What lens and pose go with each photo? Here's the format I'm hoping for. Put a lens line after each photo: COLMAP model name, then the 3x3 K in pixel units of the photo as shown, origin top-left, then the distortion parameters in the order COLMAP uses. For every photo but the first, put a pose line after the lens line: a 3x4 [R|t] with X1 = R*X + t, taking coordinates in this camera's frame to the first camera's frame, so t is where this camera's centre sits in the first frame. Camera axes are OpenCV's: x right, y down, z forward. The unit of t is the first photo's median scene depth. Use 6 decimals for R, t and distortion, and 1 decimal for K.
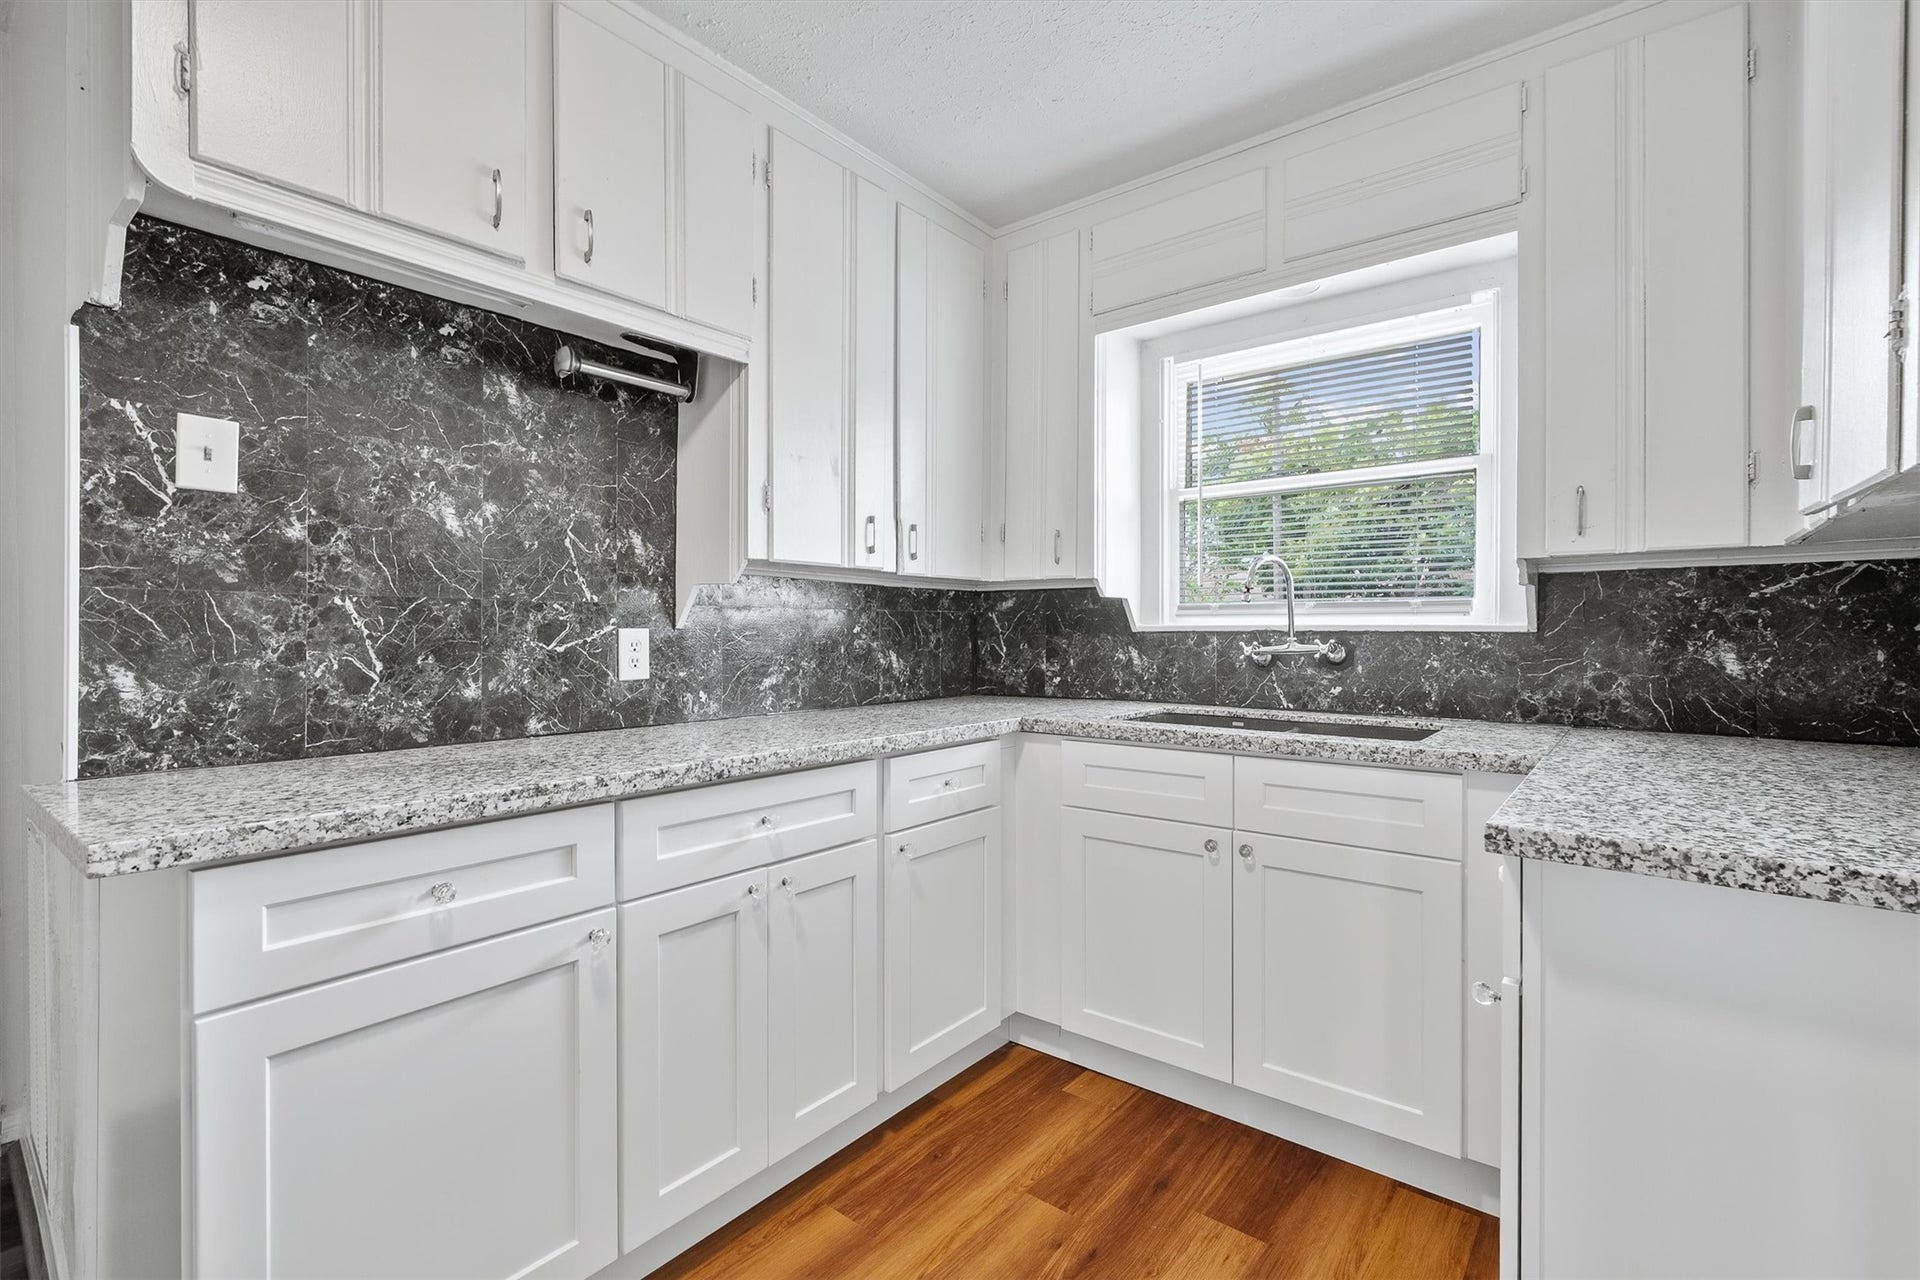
lens RADIAL K [[858.7, 0, 961.6], [0, 858.7, 641.2], [0, 0, 1]] dist [-0.008824, 0.006328]
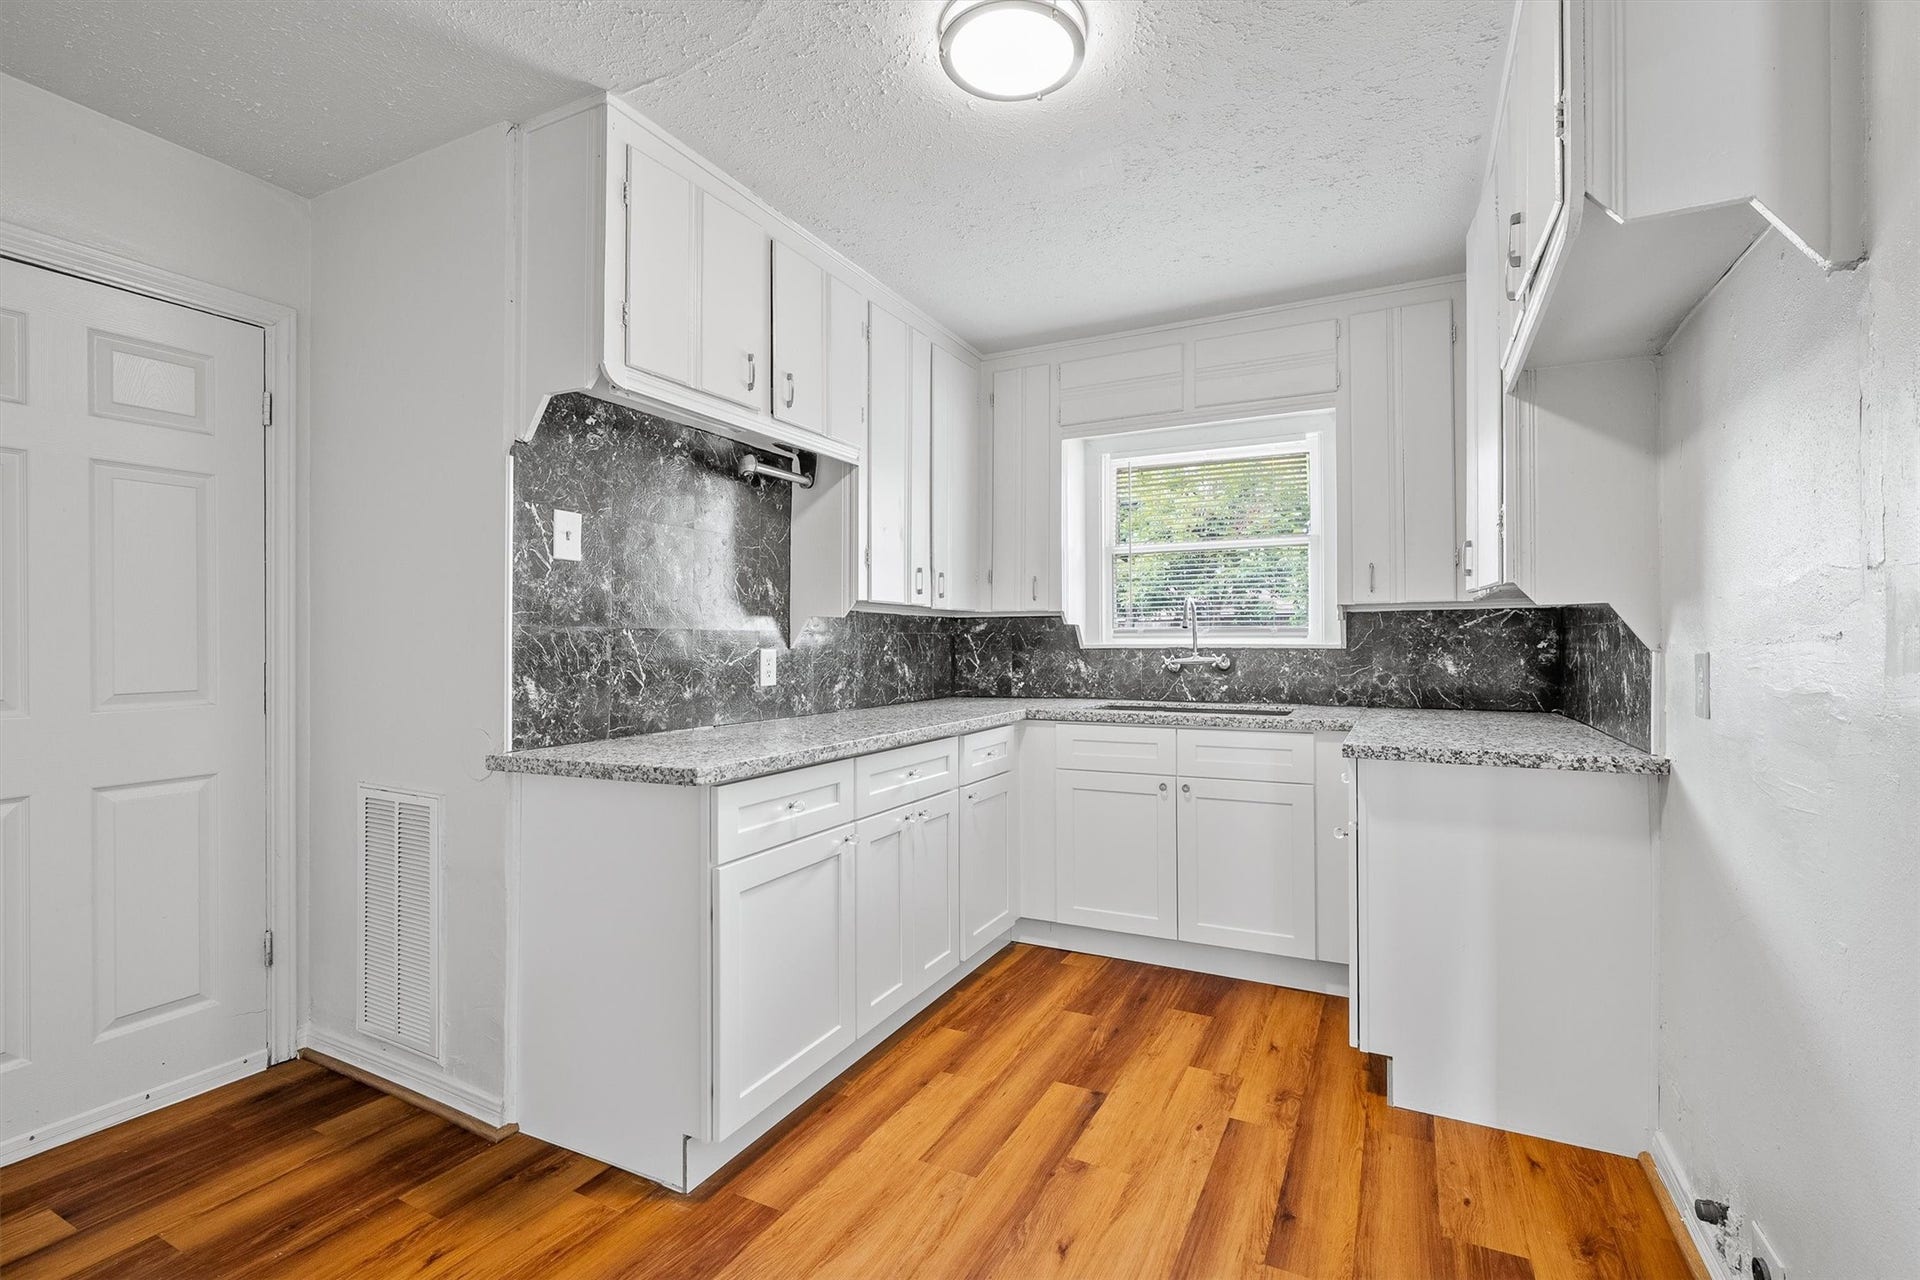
lens RADIAL K [[858.7, 0, 961.6], [0, 858.7, 641.2], [0, 0, 1]] dist [-0.008824, 0.006328]
pose [[0.979952, -0.002569, 0.199219, -0.395117], [0.005439, 0.999889, -0.013861, -0.007070], [-0.199162, 0.014666, 0.979857, -0.479065]]
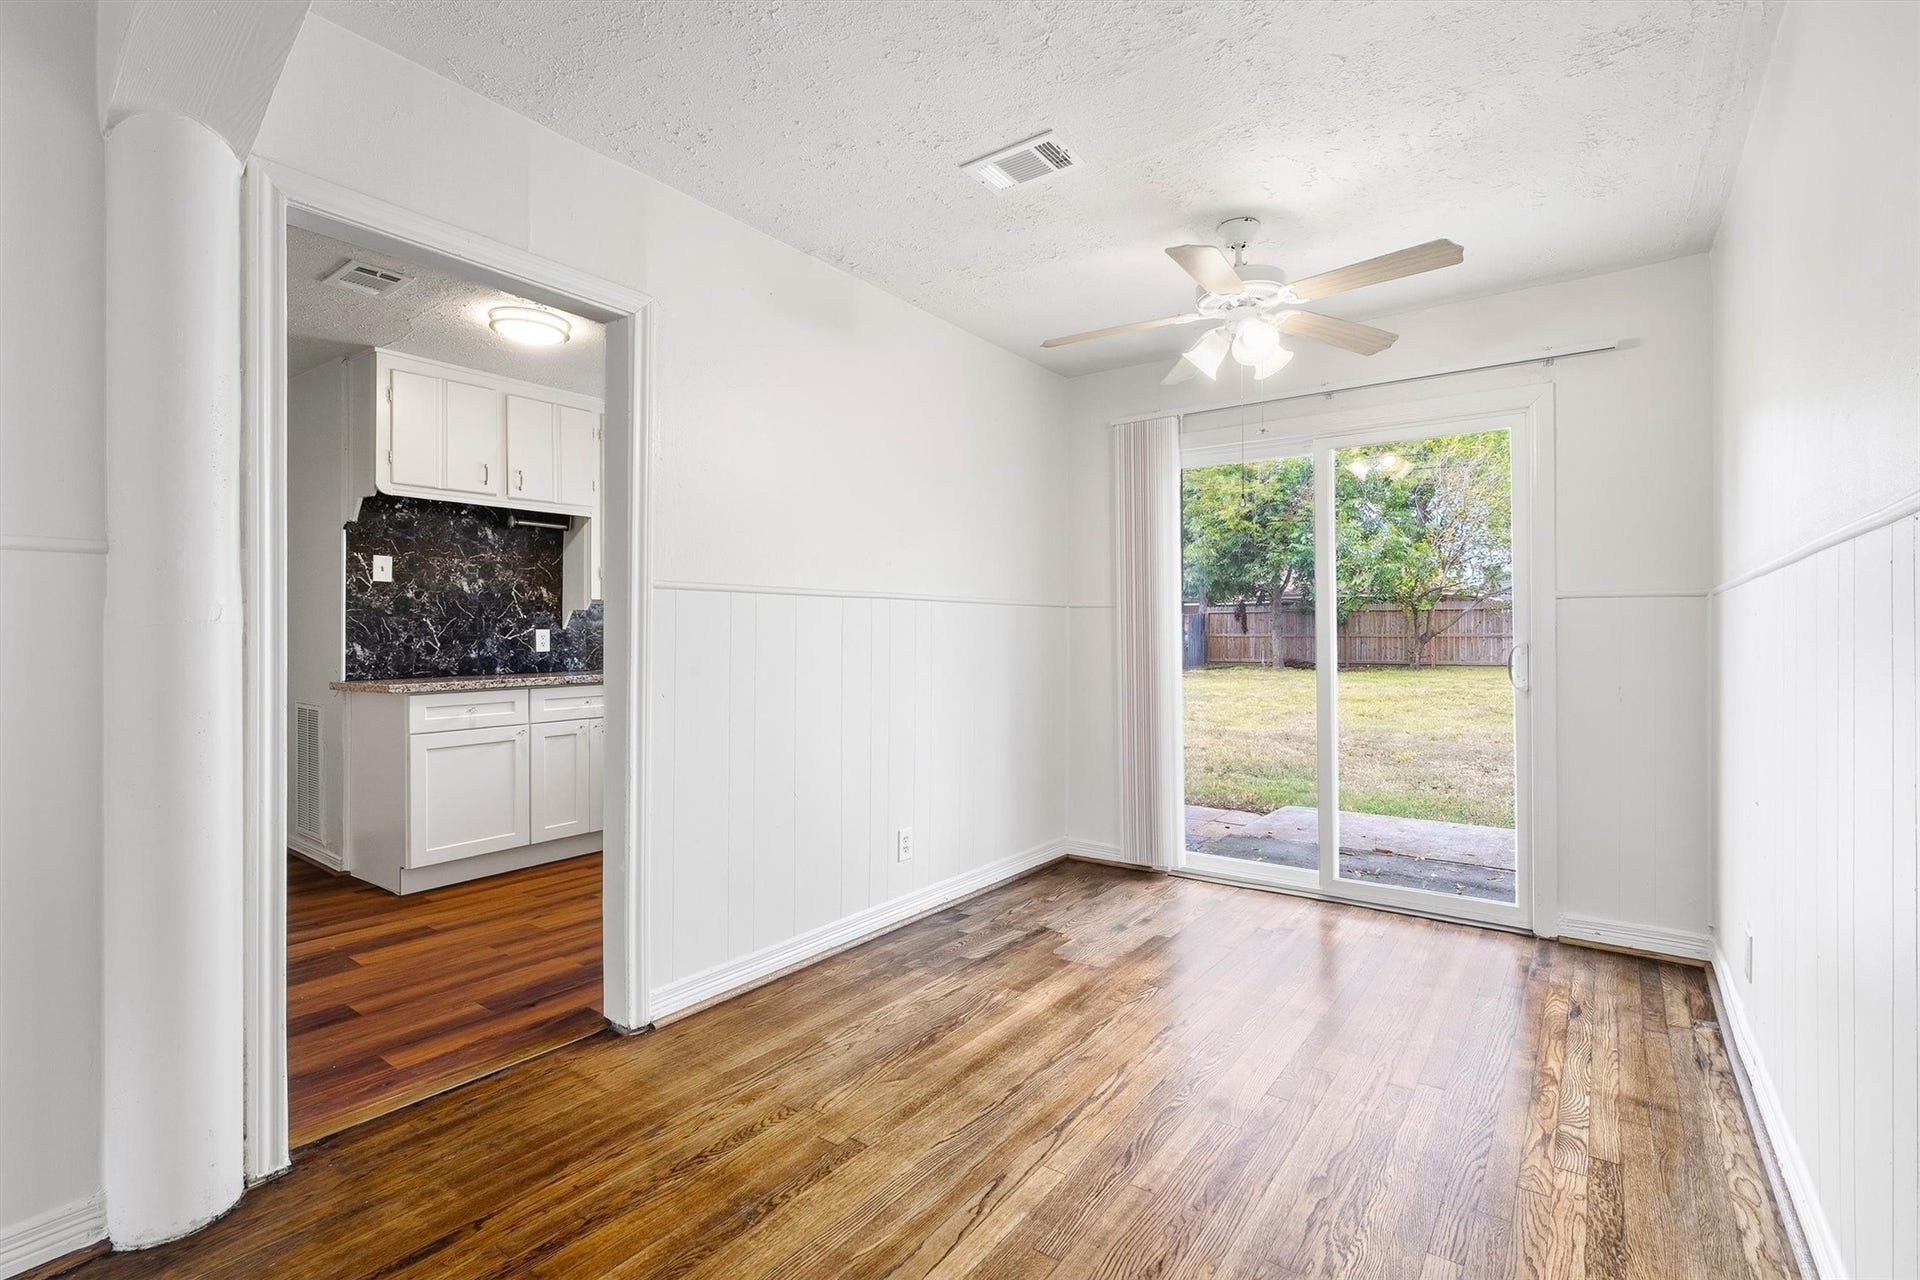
lens RADIAL K [[858.7, 0, 961.6], [0, 858.7, 641.2], [0, 0, 1]] dist [-0.008824, 0.006328]
pose [[0.998978, 0.002847, 0.045120, 0.711832], [-0.003224, 0.999960, 0.008285, -0.006698], [-0.045095, -0.008422, 0.998947, -1.506671]]
